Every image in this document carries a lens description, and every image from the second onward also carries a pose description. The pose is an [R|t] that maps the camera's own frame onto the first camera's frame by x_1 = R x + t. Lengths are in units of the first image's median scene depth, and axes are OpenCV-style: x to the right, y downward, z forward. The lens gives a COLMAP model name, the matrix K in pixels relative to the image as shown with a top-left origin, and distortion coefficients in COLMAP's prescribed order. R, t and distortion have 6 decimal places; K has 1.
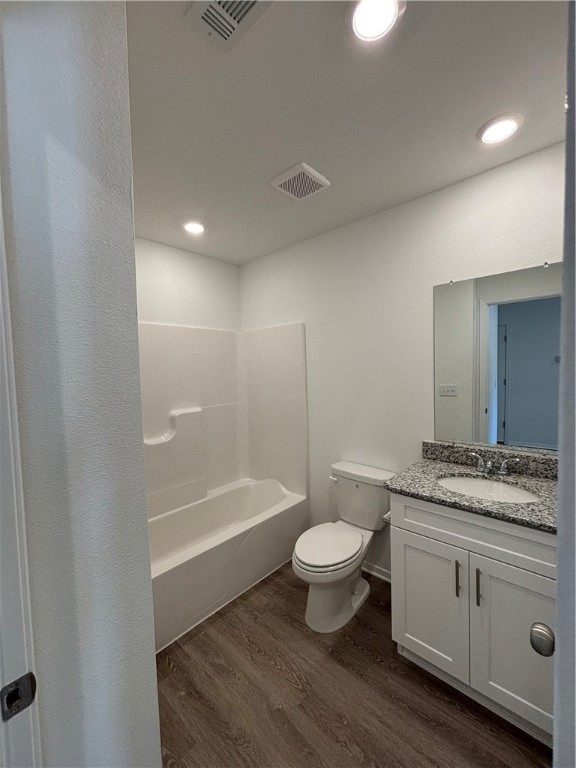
lens RADIAL K [[309.3, 0, 285.8], [0, 309.3, 384.2], [0, 0, 1]] dist [-0.000610, 0.000697]
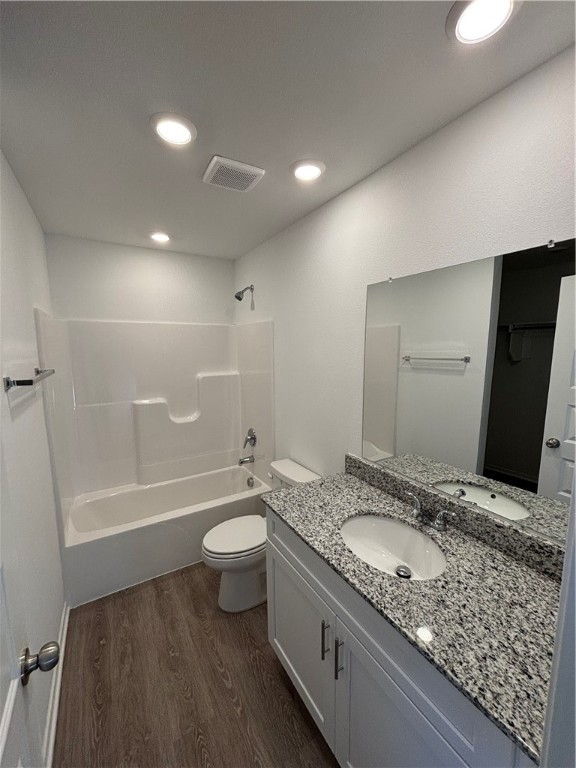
lens RADIAL K [[309.3, 0, 285.8], [0, 309.3, 386.9], [0, 0, 1]] dist [-0.000610, 0.000697]
pose [[0.960450, 0.042520, -0.275187, 0.443825], [-0.017002, 0.995383, 0.094461, -0.089451], [0.277933, -0.086046, 0.956739, 0.034538]]
